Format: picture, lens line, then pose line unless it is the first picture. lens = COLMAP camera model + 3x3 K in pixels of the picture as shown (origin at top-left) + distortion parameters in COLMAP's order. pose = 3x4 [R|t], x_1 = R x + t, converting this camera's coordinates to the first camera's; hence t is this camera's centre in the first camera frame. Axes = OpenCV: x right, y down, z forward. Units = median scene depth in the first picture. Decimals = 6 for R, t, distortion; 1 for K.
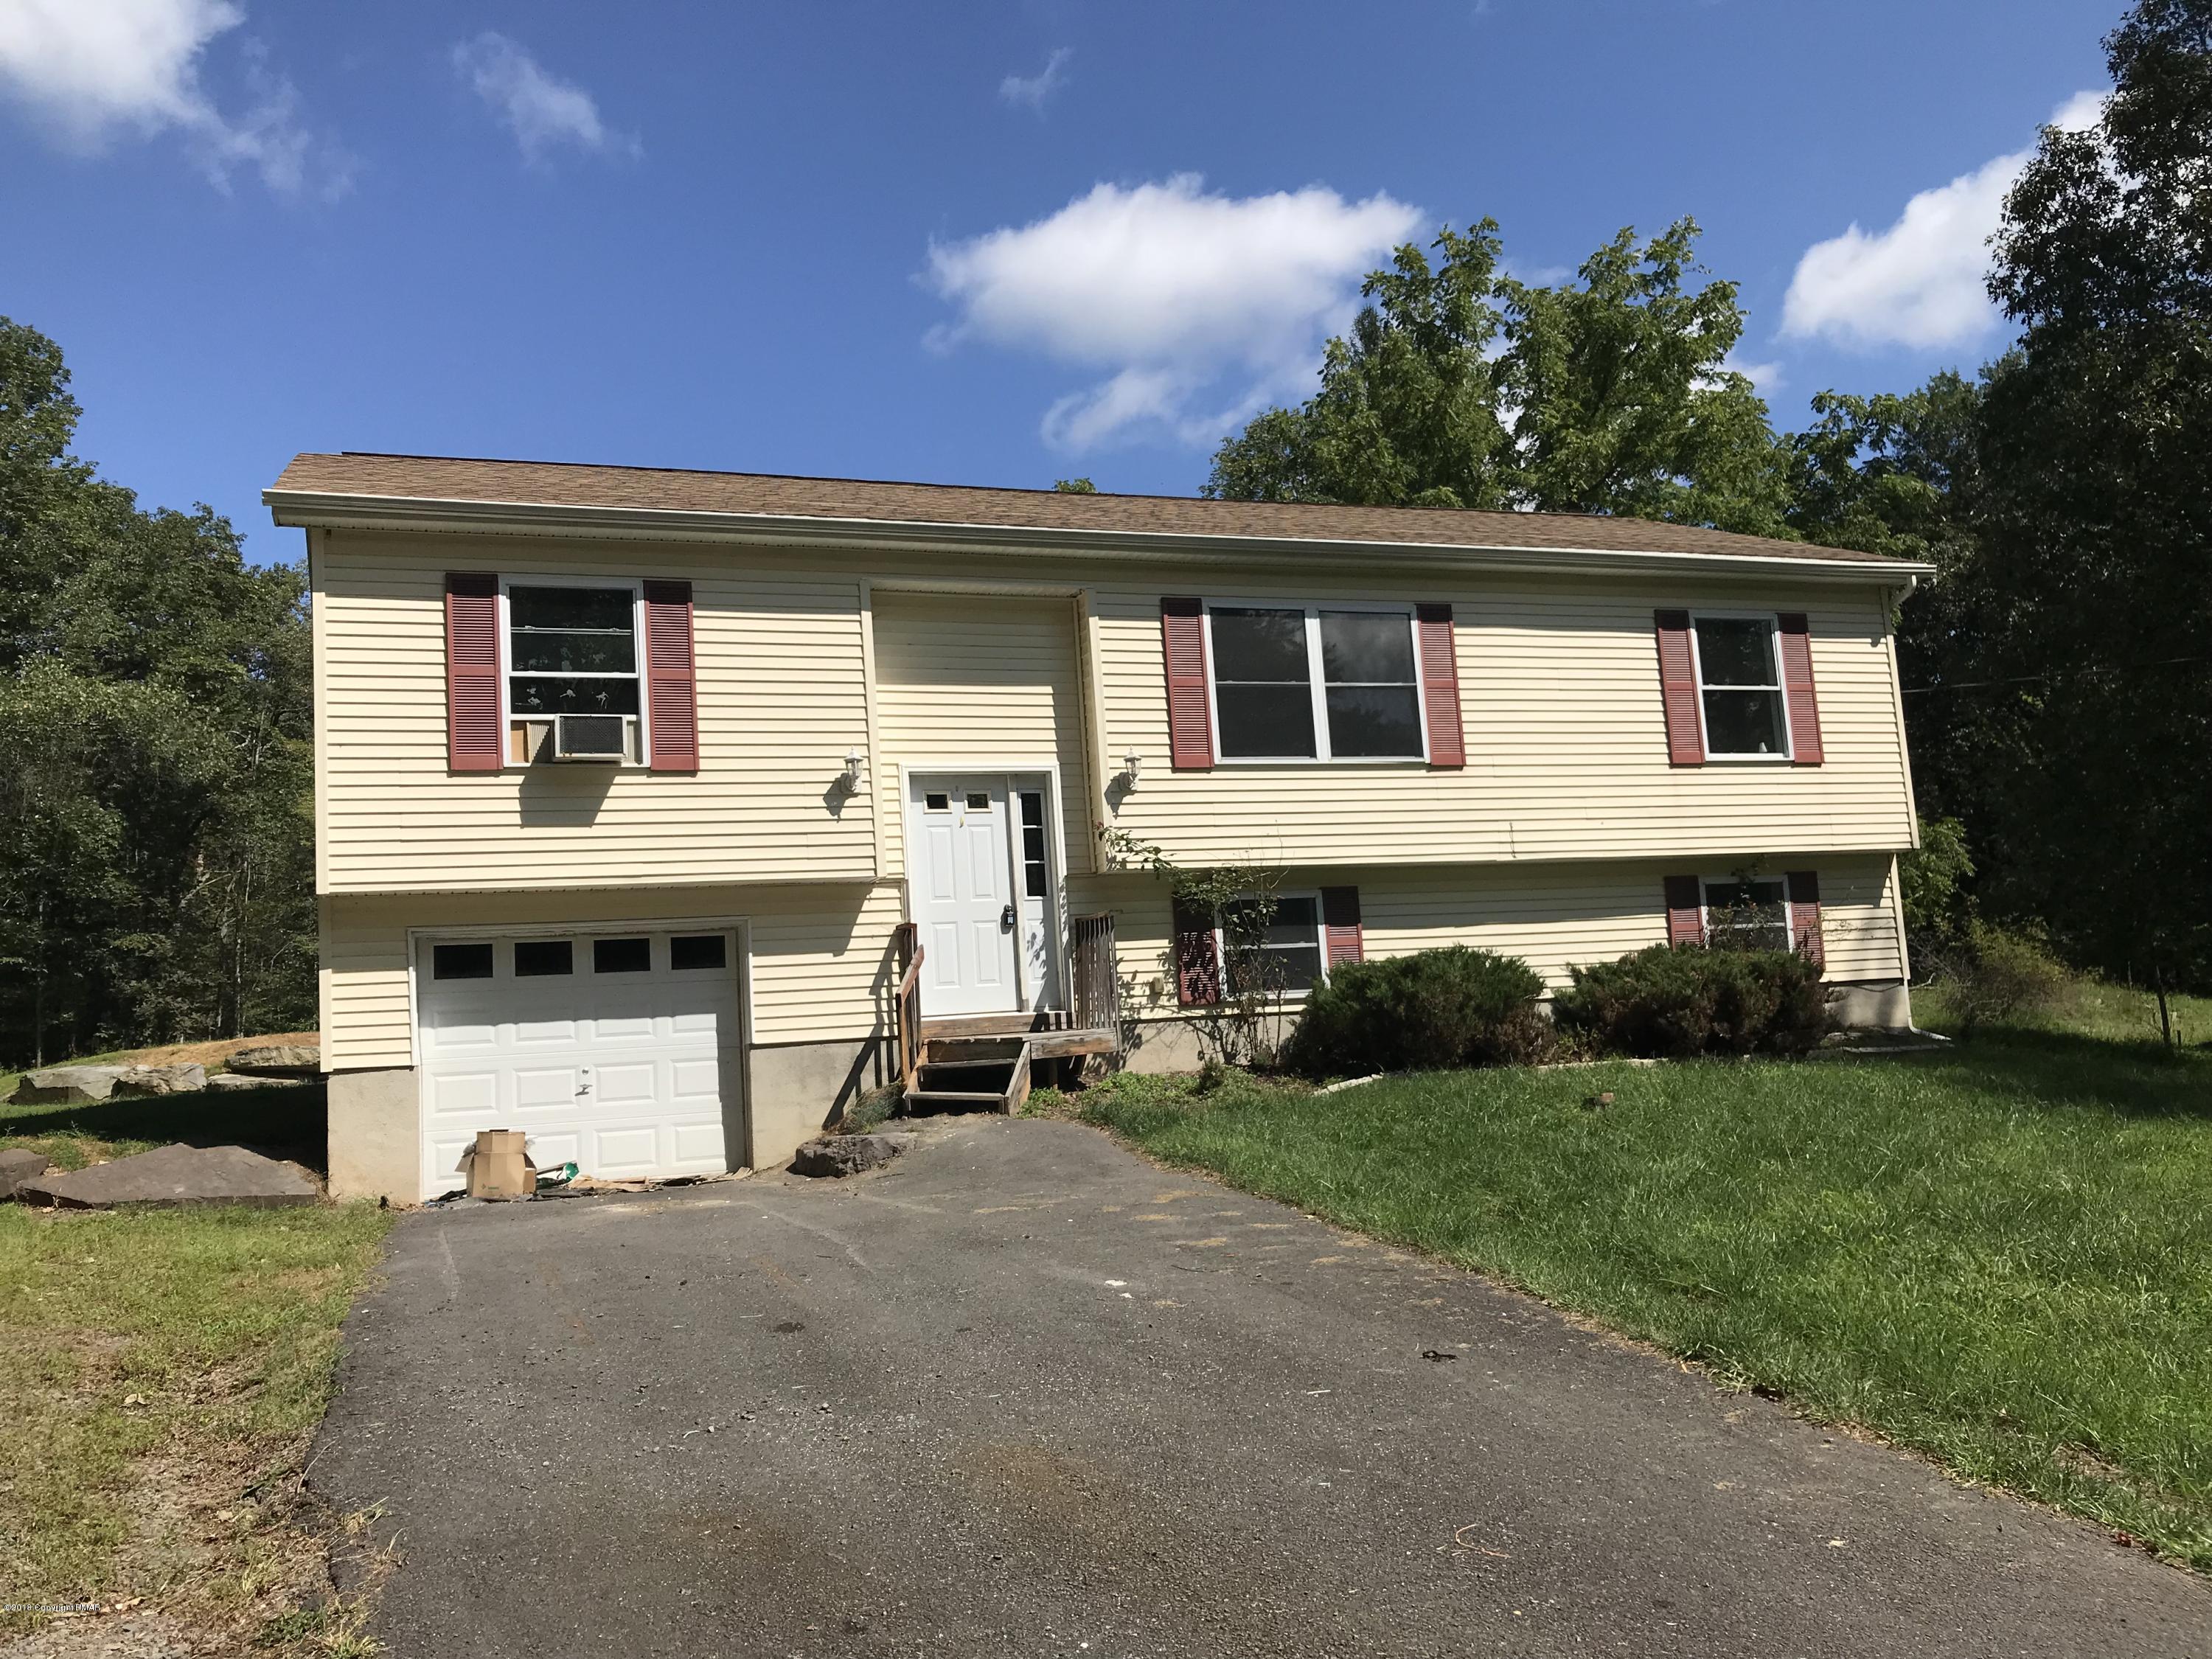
lens RADIAL K [[1886.9, 0, 1105.3], [0, 1886.9, 822.0], [0, 0, 1]] dist [0.045173, -0.015420]
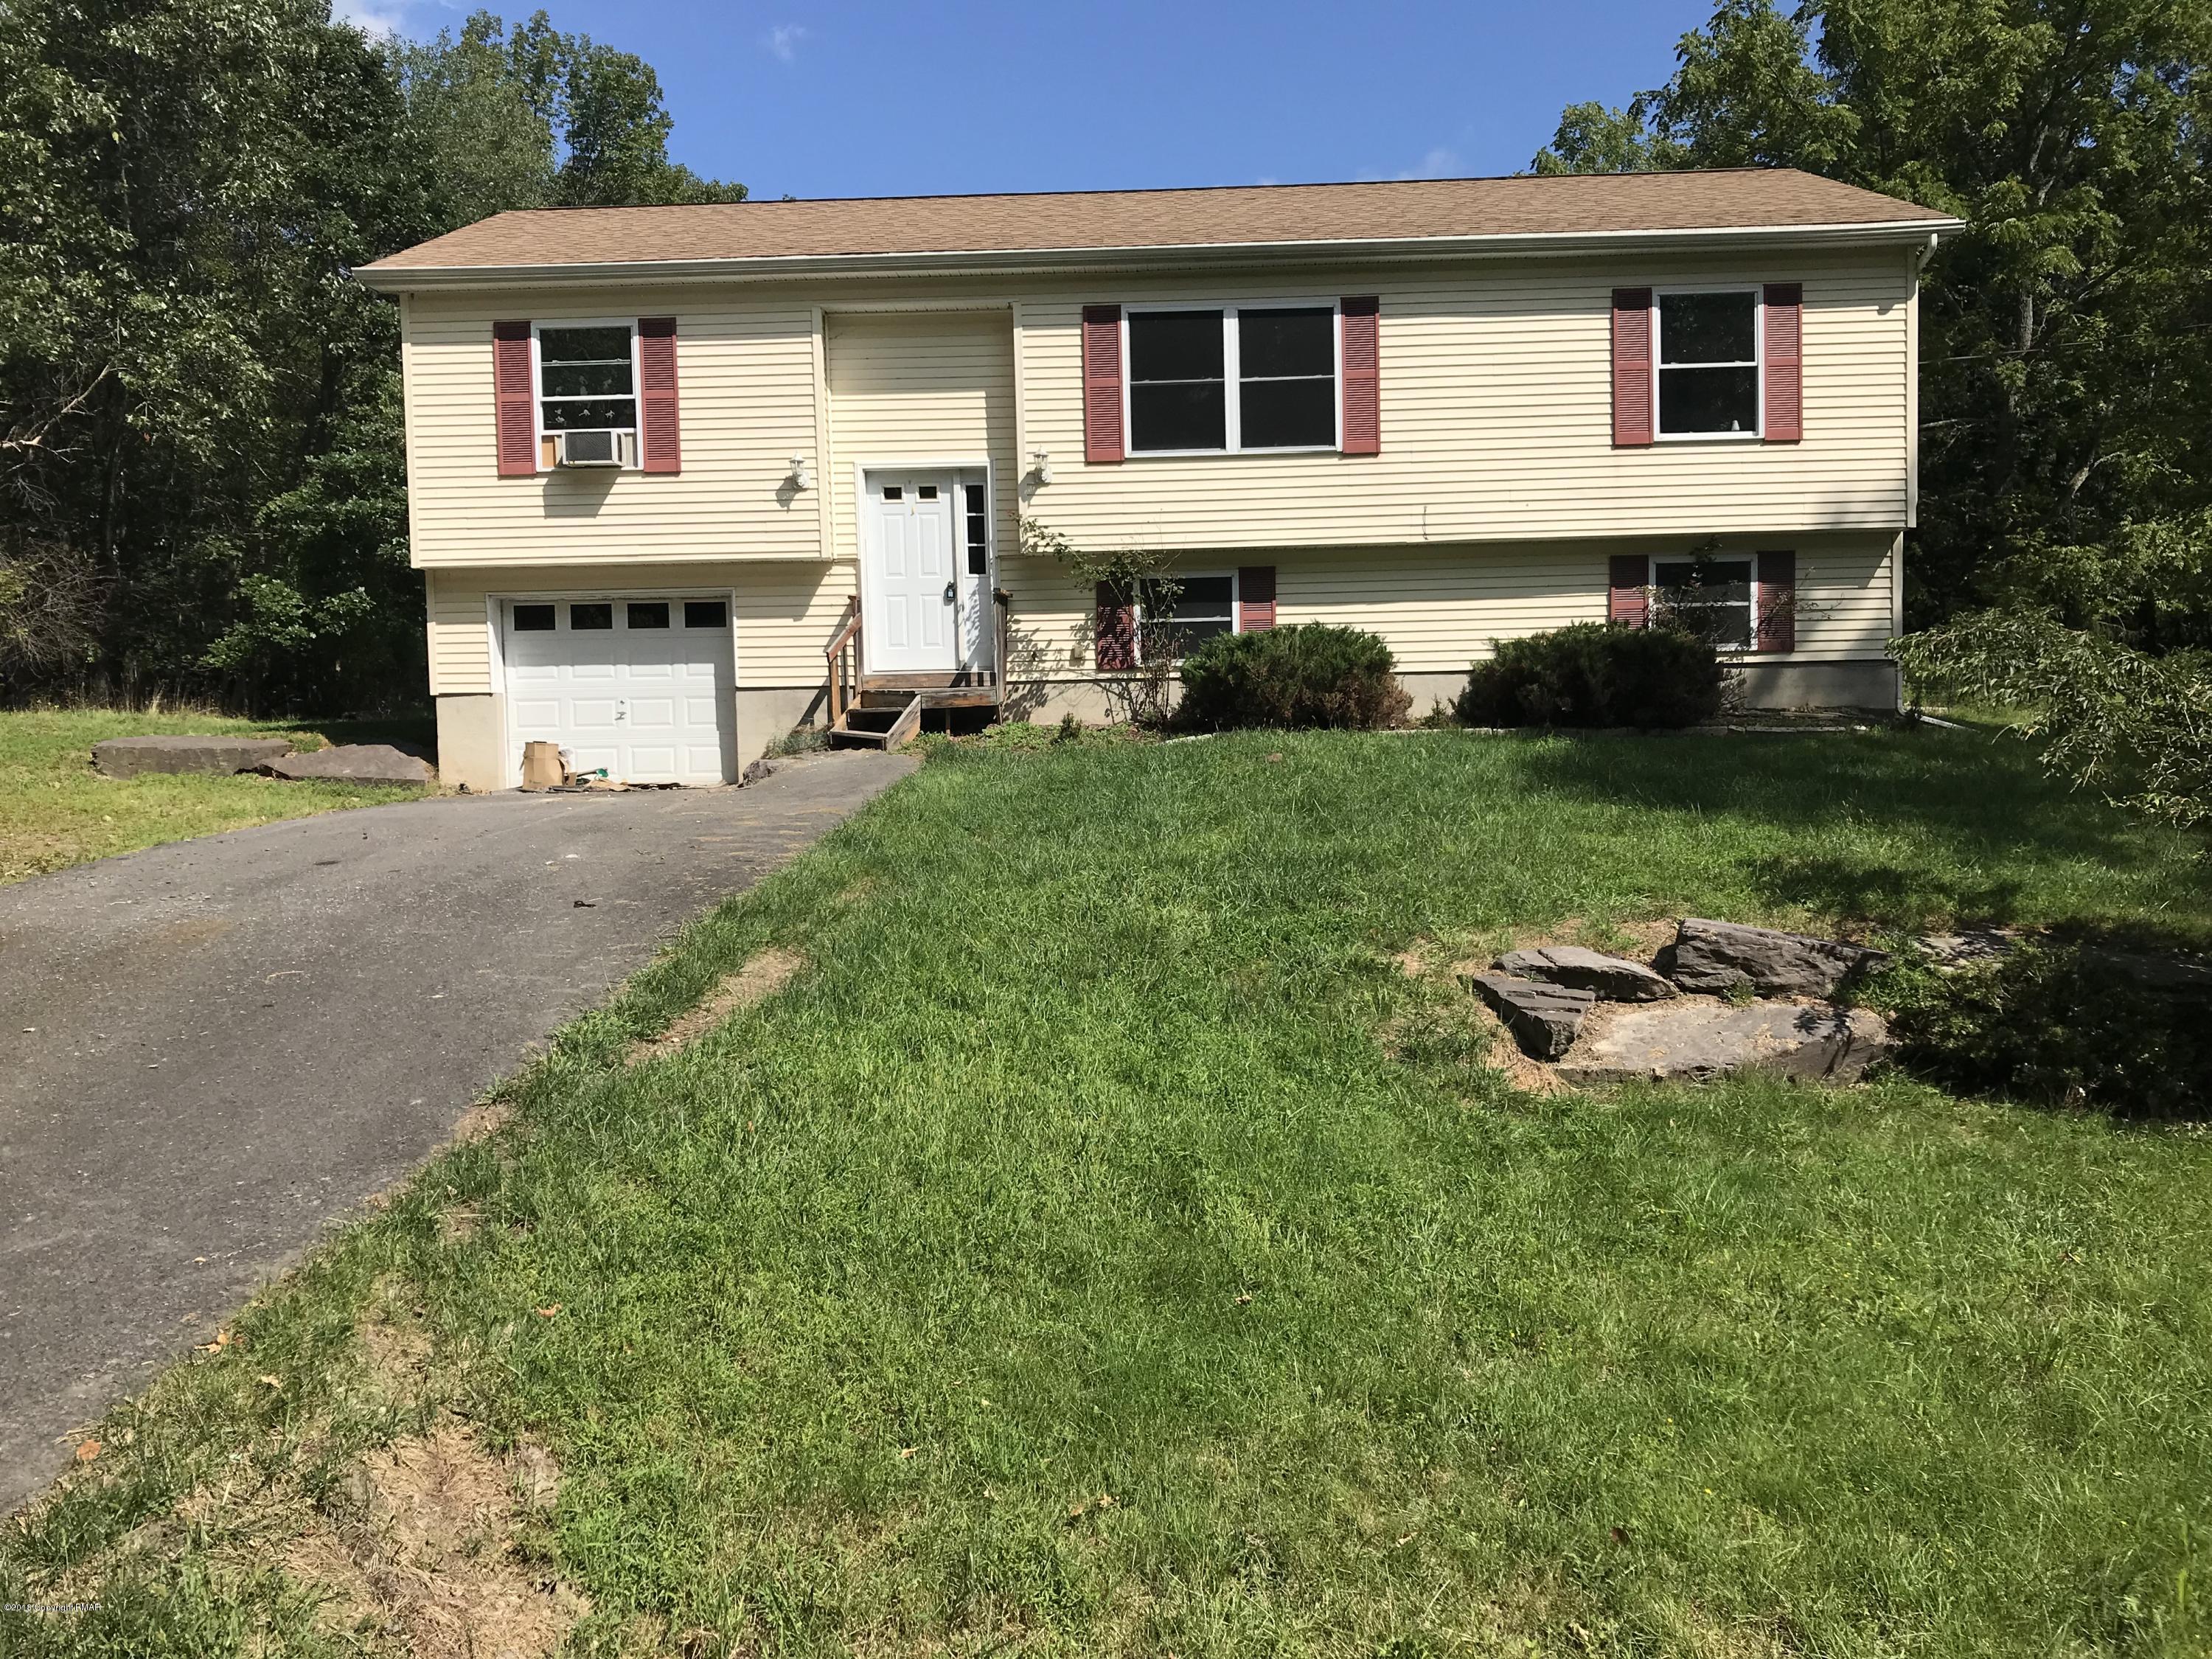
lens RADIAL K [[1886.9, 0, 1105.3], [0, 1886.9, 822.0], [0, 0, 1]] dist [0.045173, -0.015420]
pose [[0.921362, 0.062904, -0.383581, 0.513573], [0.010856, 0.982270, 0.187159, -0.028945], [0.388553, -0.176605, 0.904343, -0.079417]]
